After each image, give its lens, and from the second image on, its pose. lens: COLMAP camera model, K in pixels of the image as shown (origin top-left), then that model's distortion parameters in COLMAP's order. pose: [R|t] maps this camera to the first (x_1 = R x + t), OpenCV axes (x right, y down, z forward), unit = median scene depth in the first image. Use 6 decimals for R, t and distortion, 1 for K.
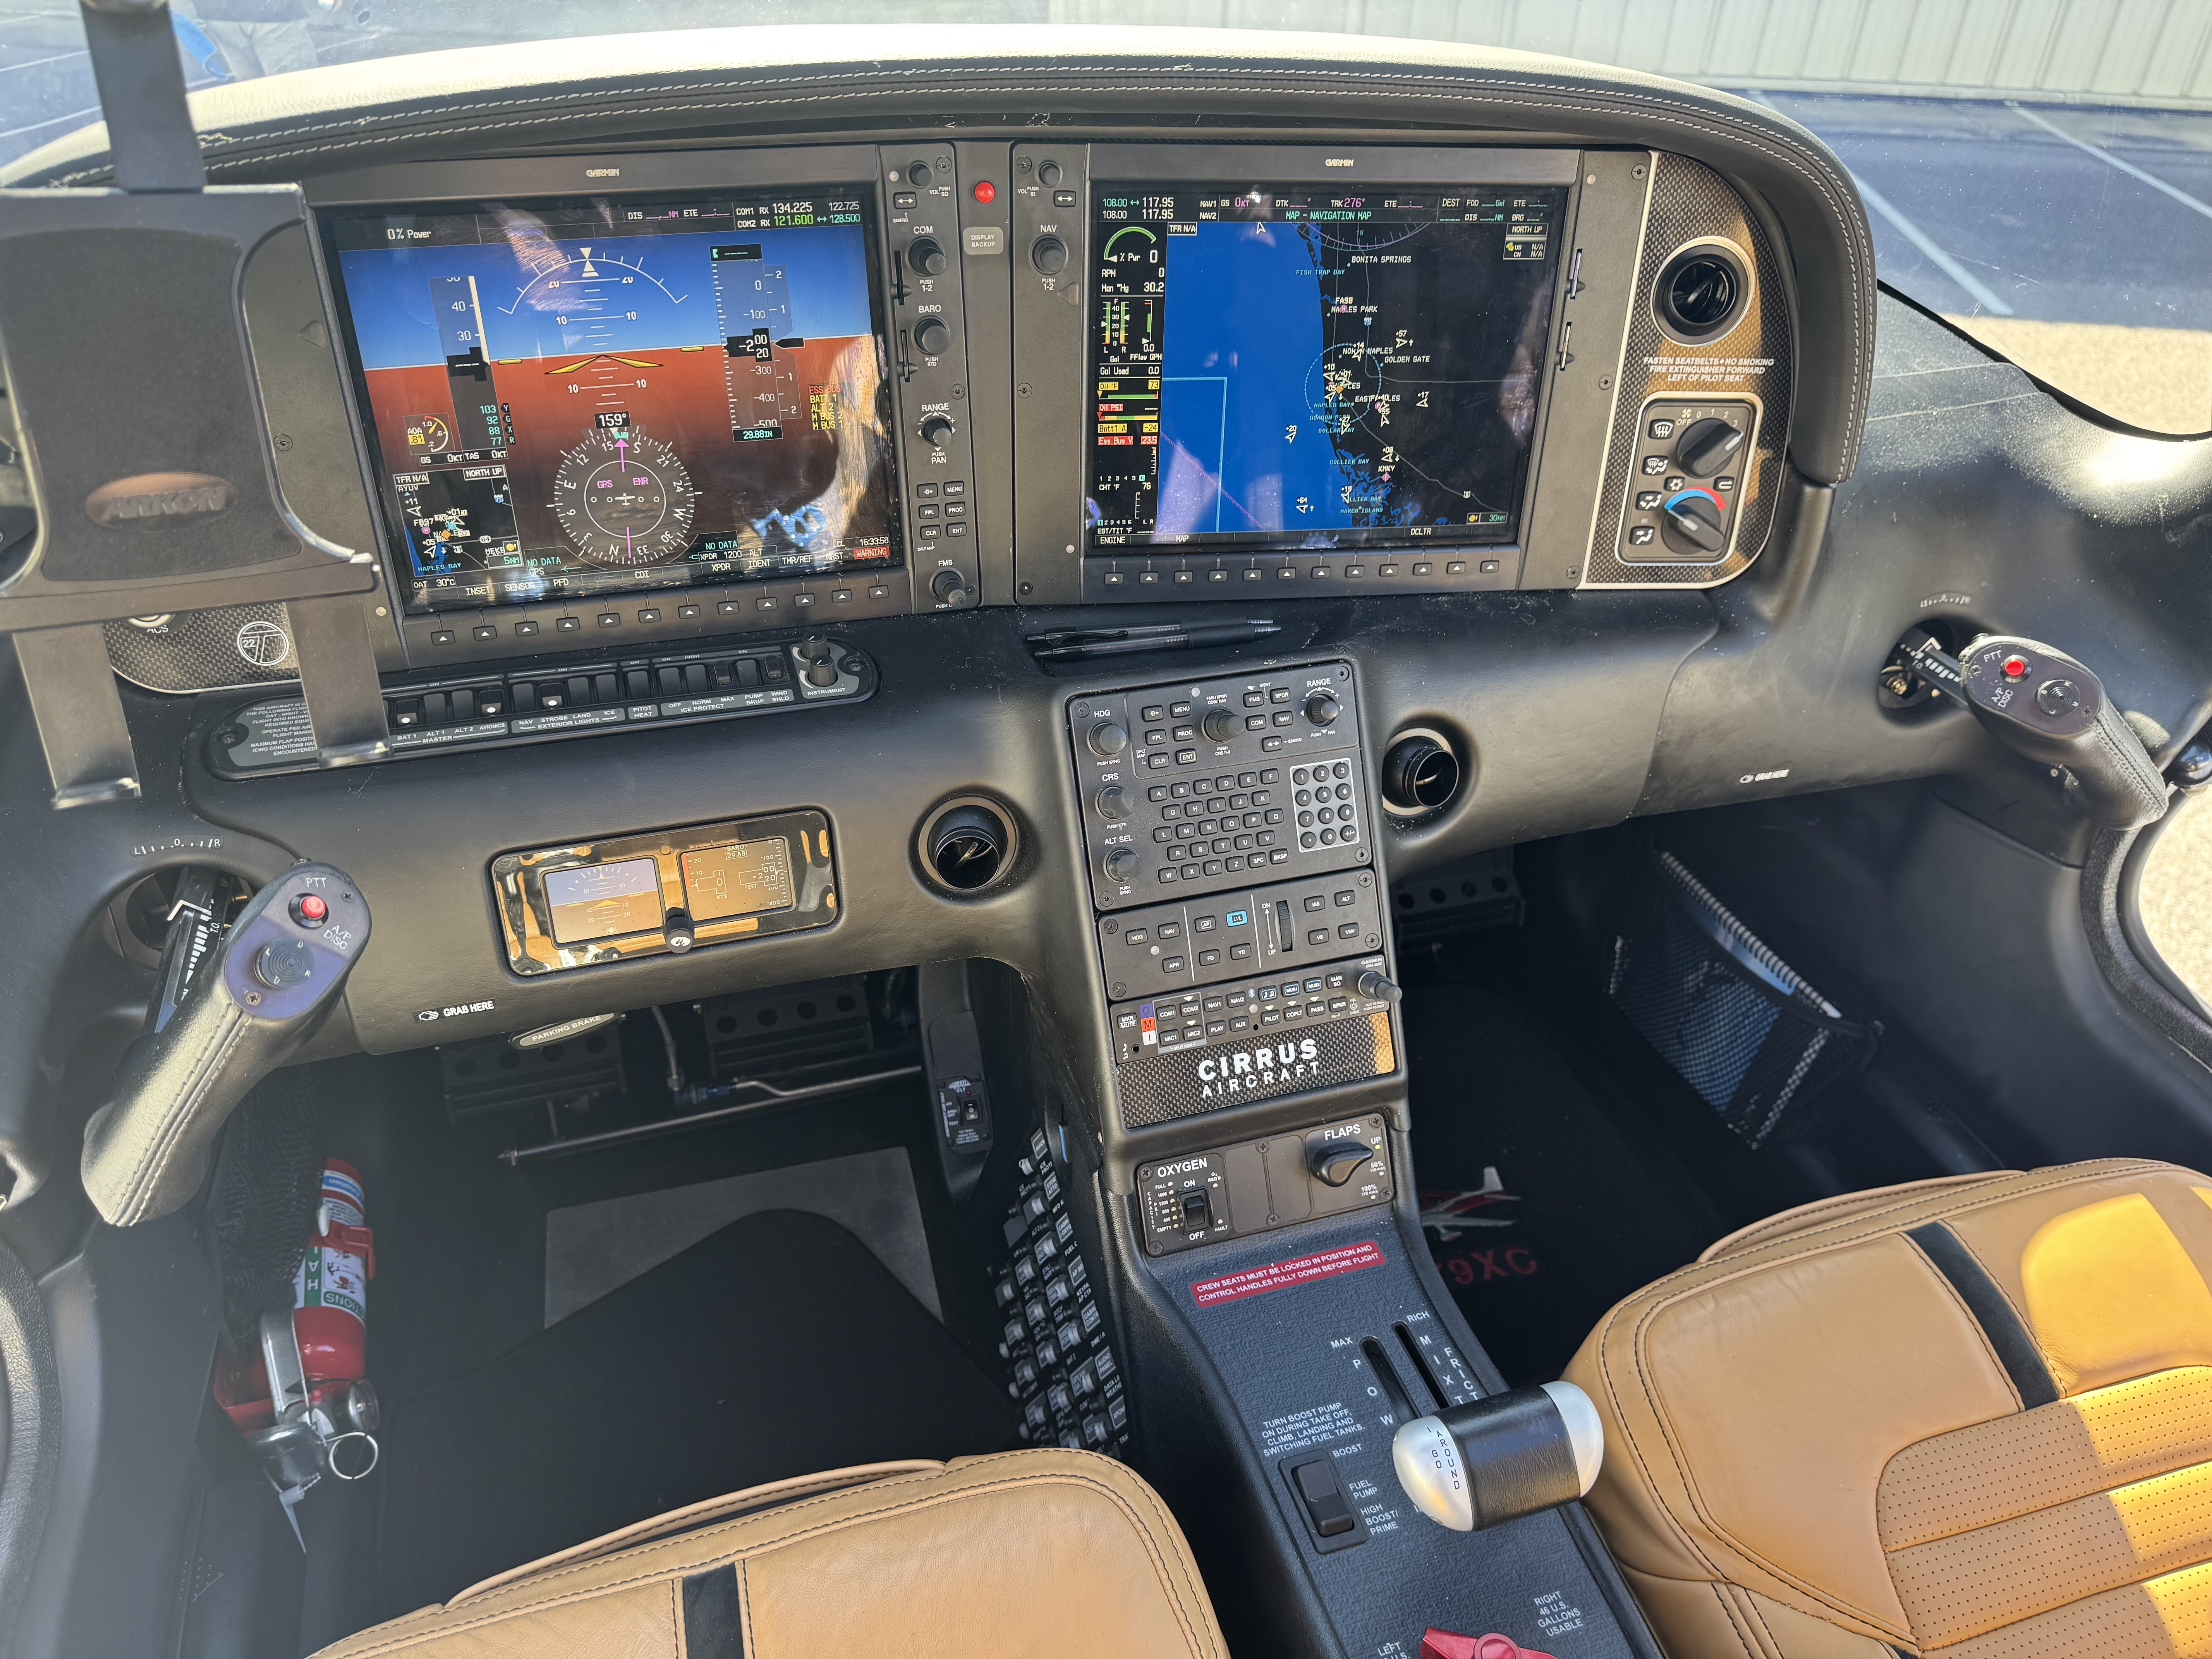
lens RADIAL K [[1546.1, 0, 1101.0], [0, 1546.1, 823.6], [0, 0, 1]] dist [0.035062, -0.046156]
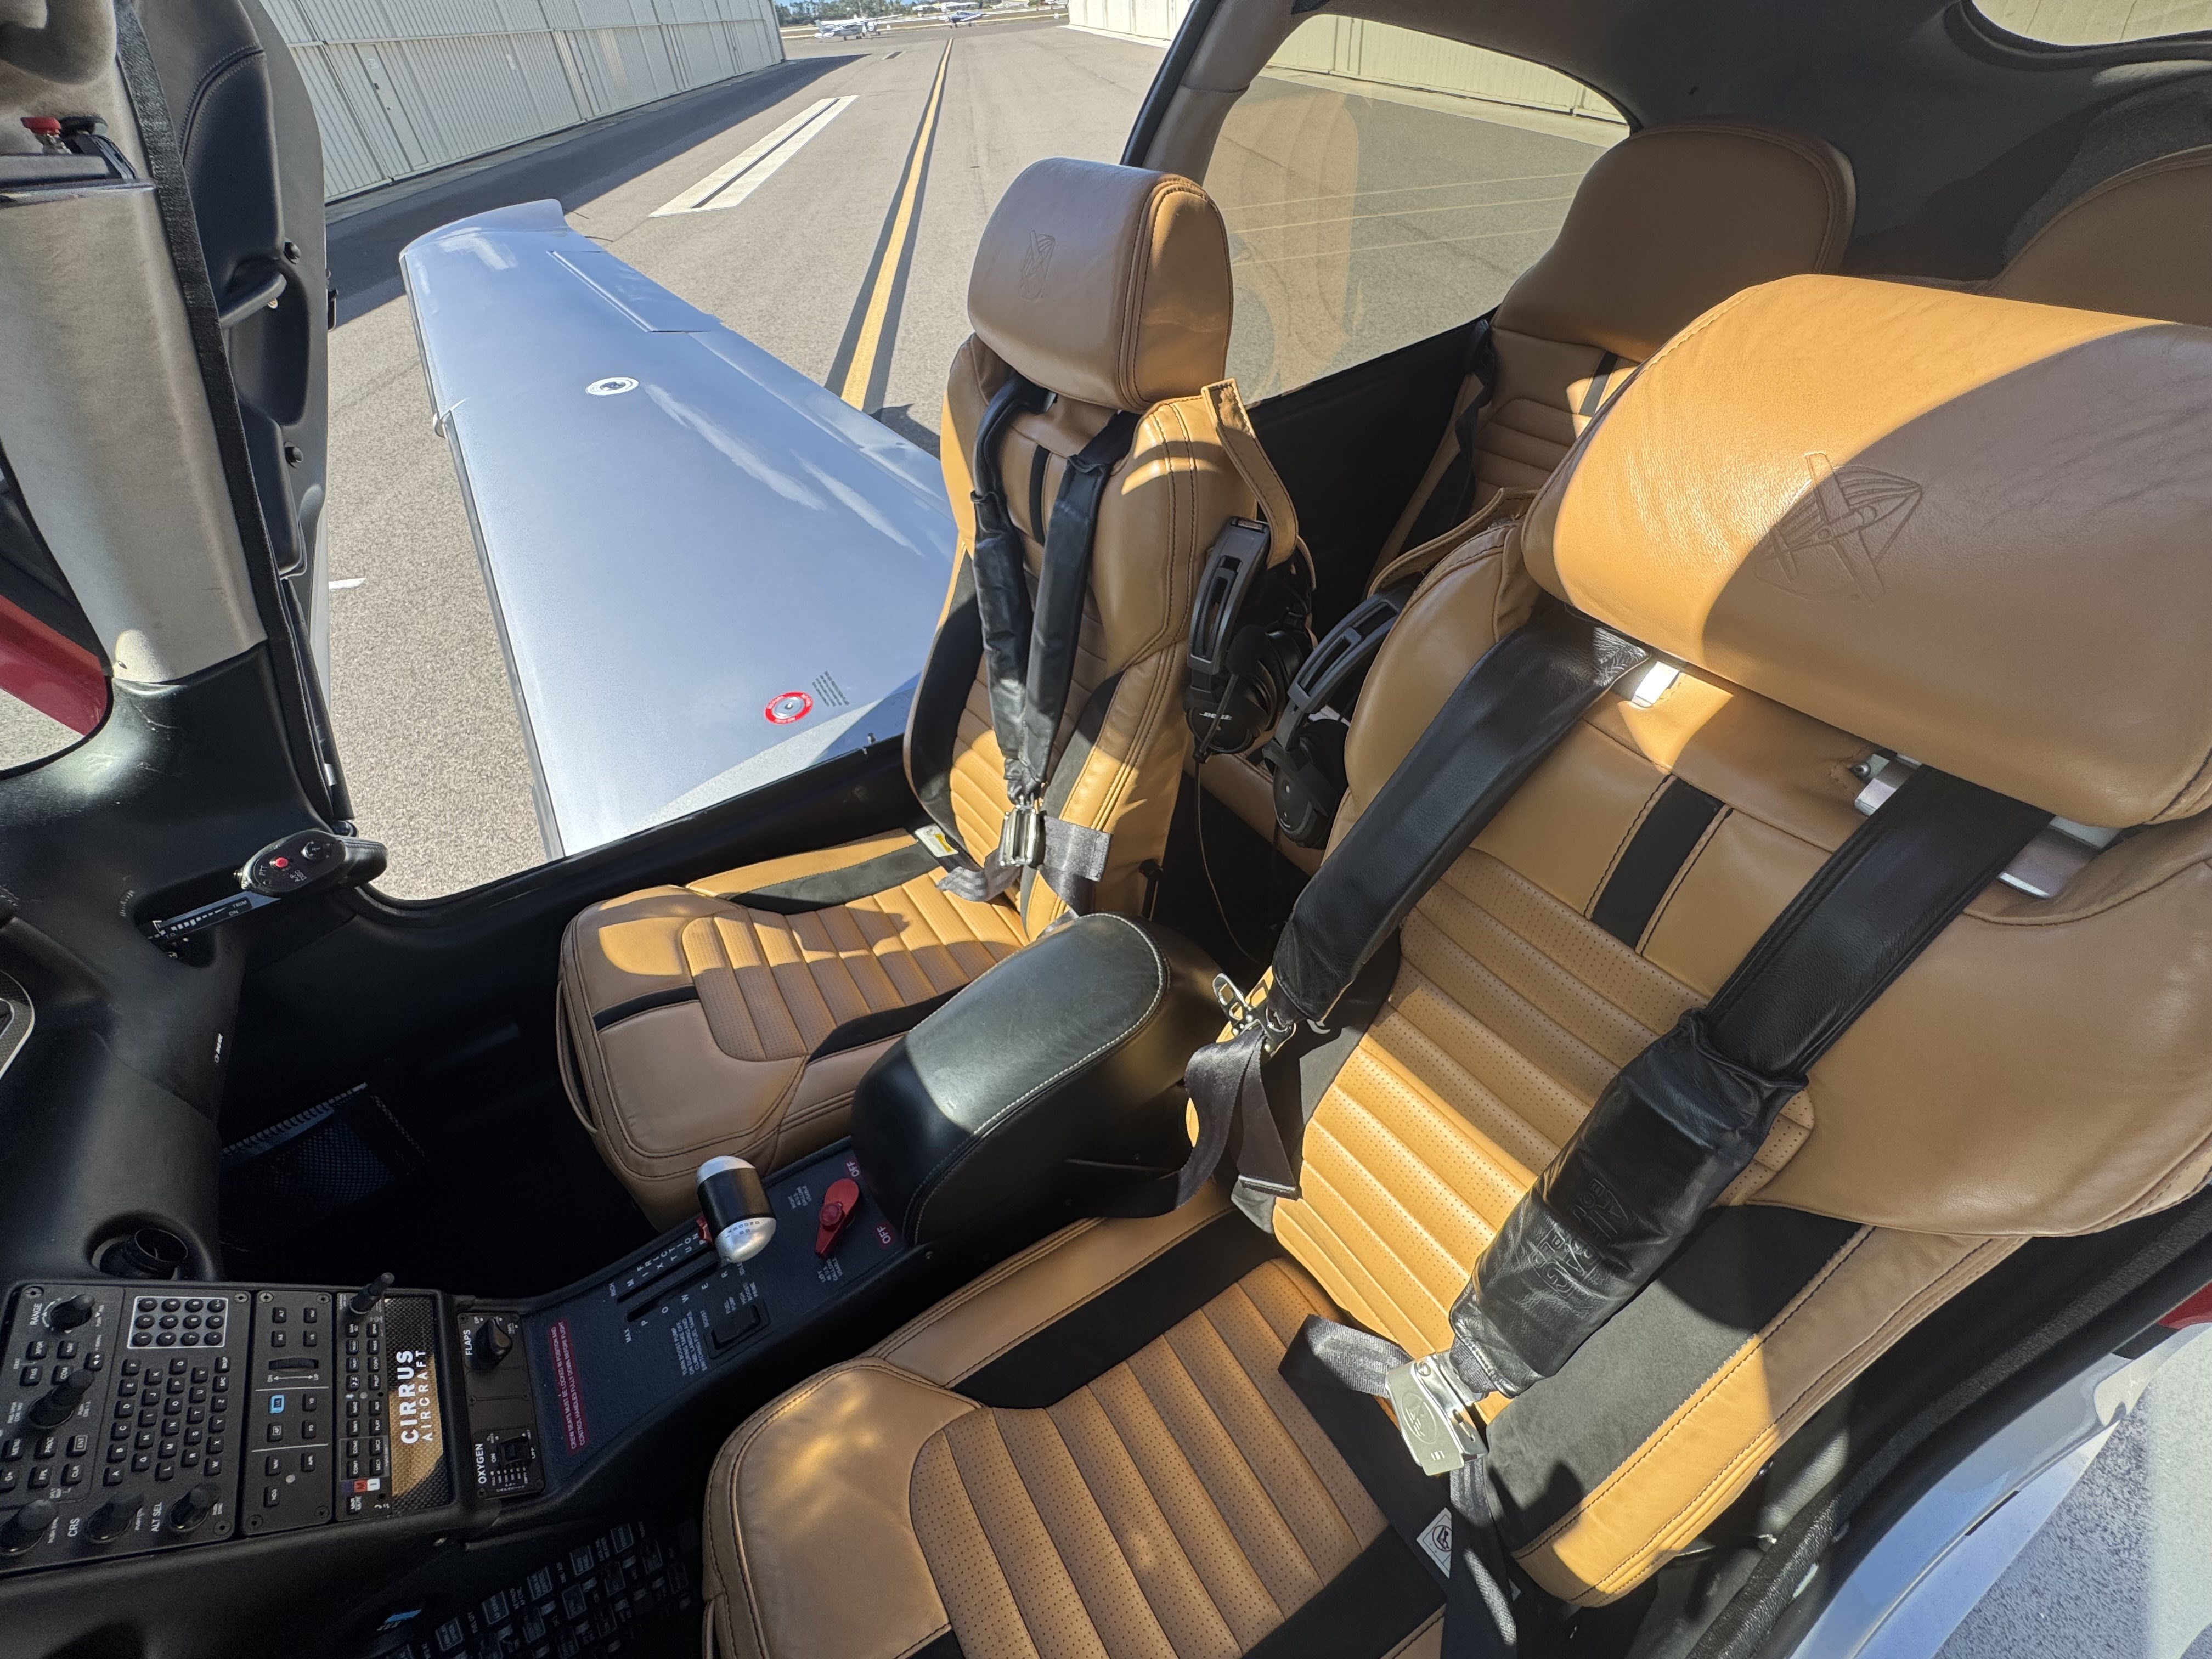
lens RADIAL K [[883.1, 0, 1096.8], [0, 883.1, 826.9], [0, 0, 1]] dist [-0.006080, 0.000970]
pose [[-0.278179, -0.648725, 0.708359, -0.271267], [0.585369, 0.470201, 0.660495, -0.219006], [-0.761551, 0.598387, 0.248943, 0.092642]]
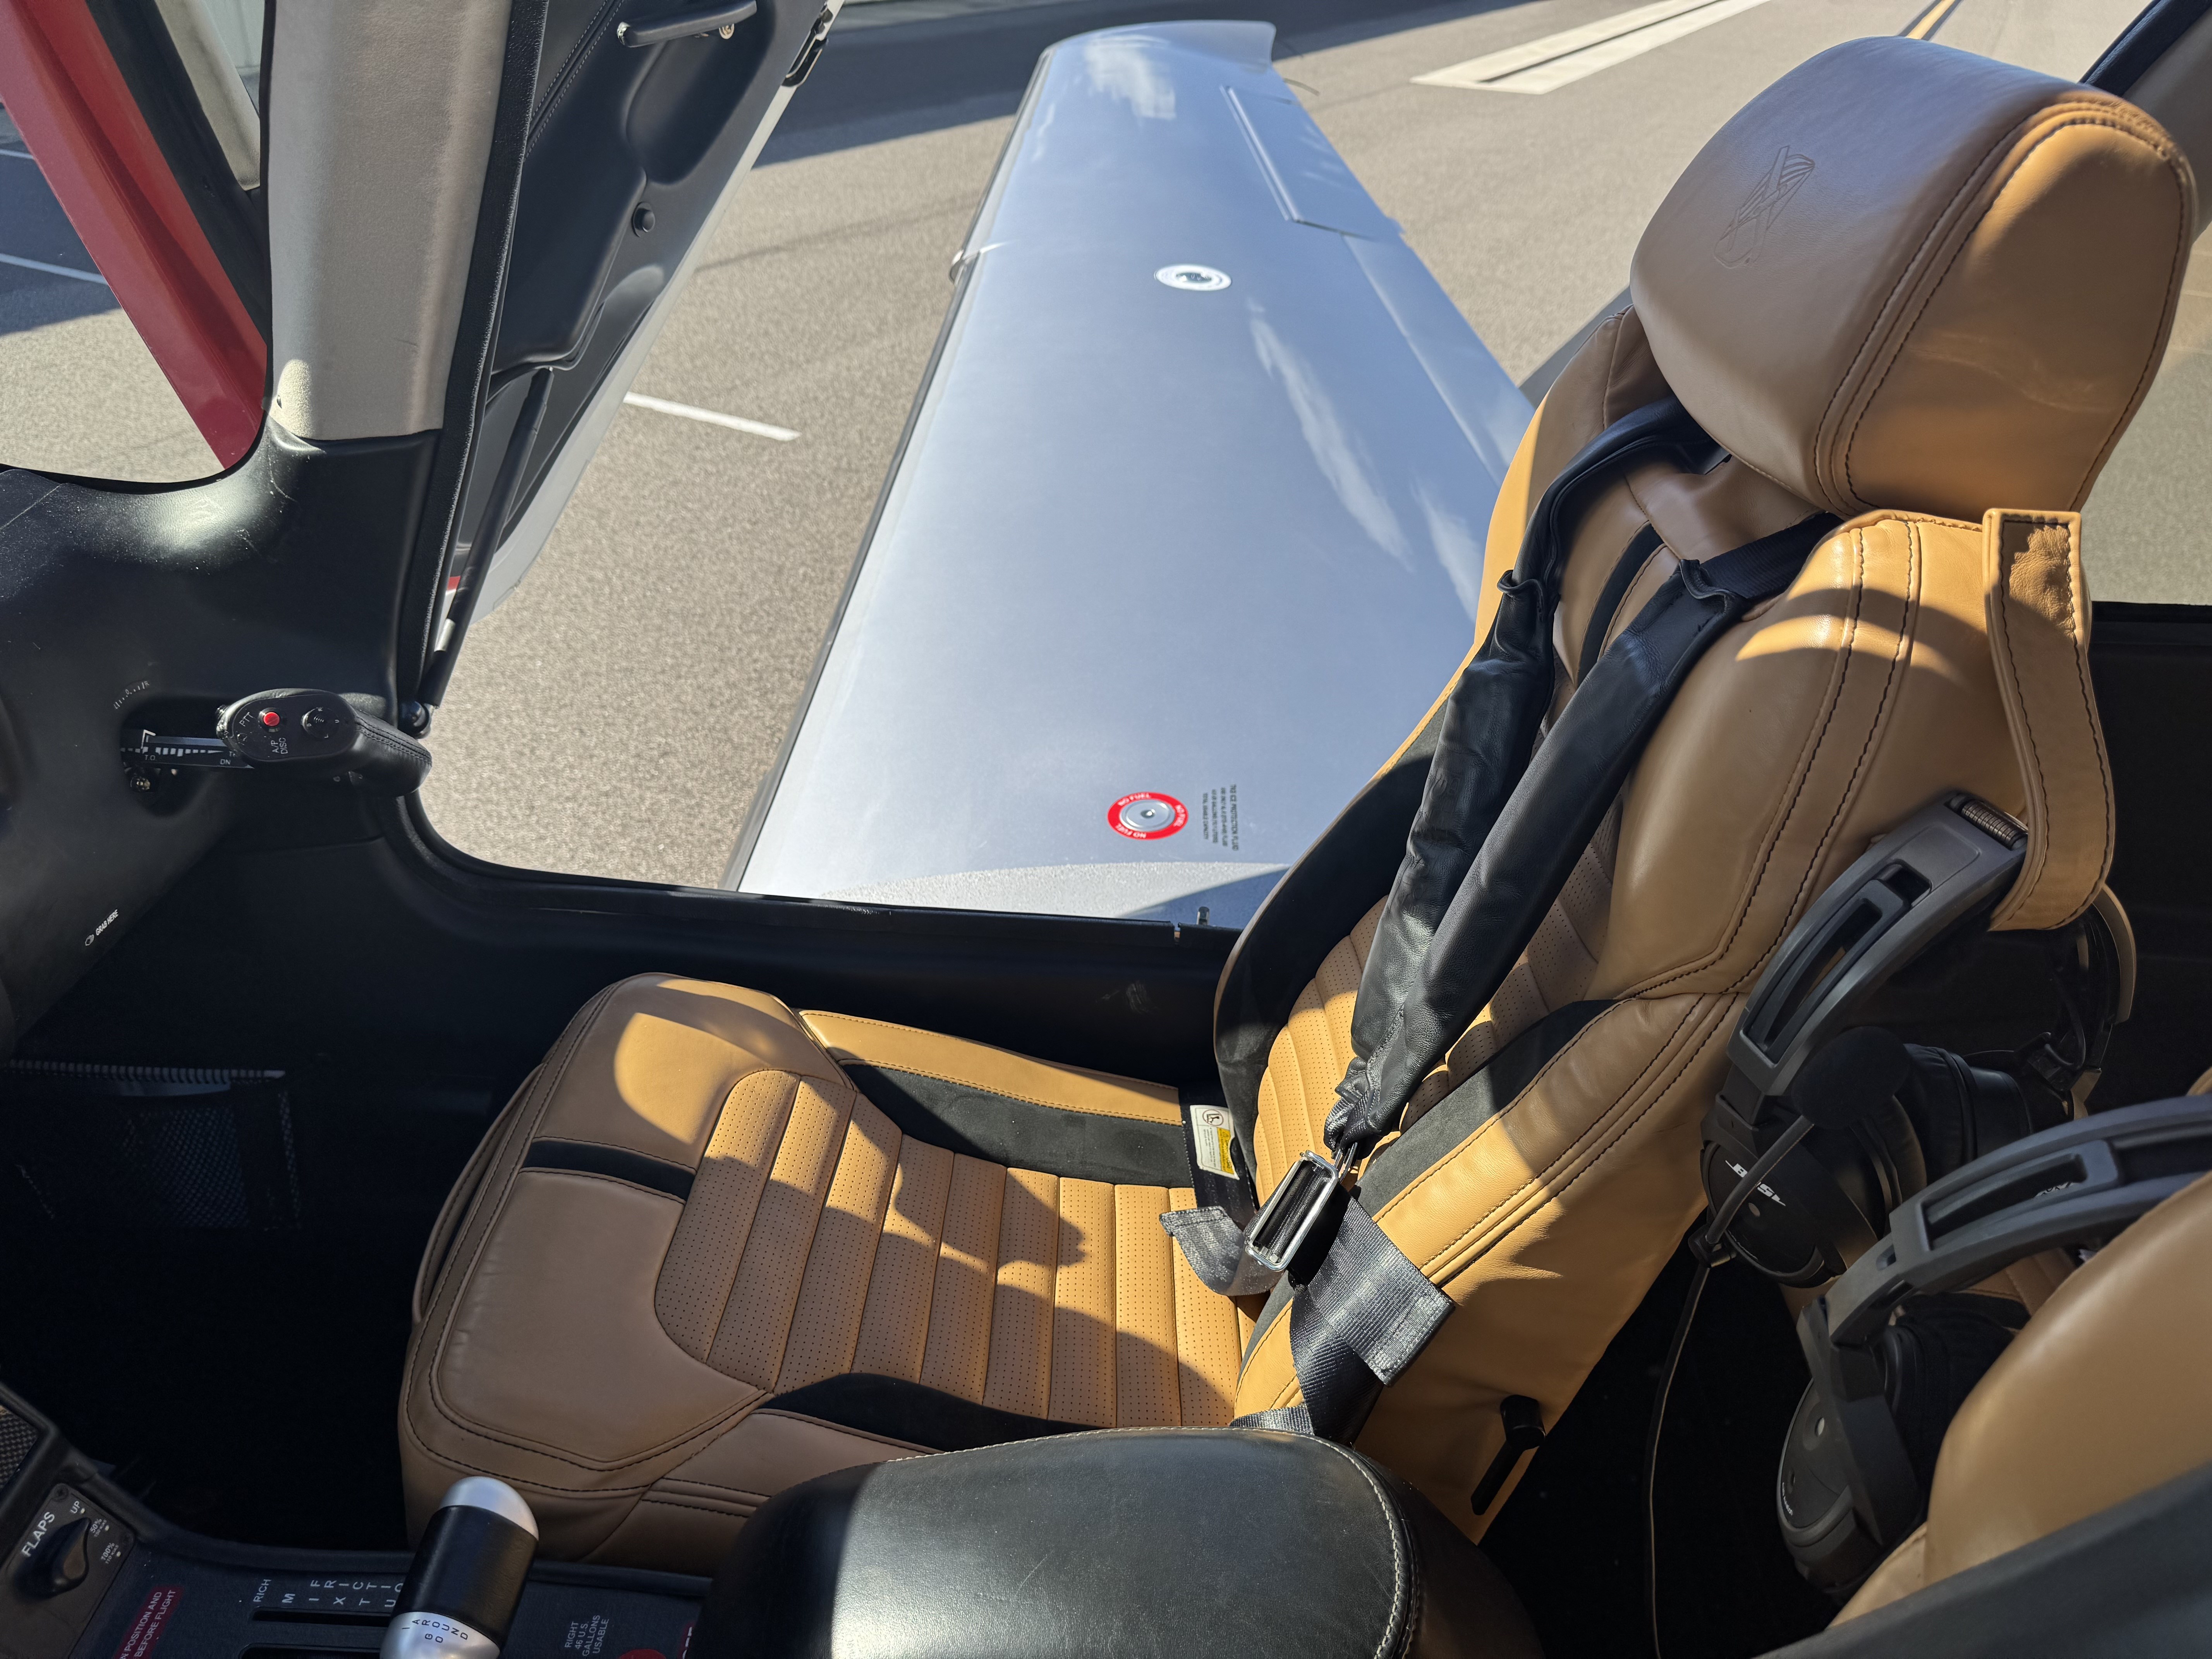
lens RADIAL K [[1546.1, 0, 1112.8], [0, 1546.1, 835.5], [0, 0, 1]] dist [0.035062, -0.046156]
pose [[0.303220, -0.508065, 0.806181, -0.157063], [0.495484, 0.806713, 0.322039, -0.090776], [-0.813974, 0.301801, 0.496349, -0.006323]]
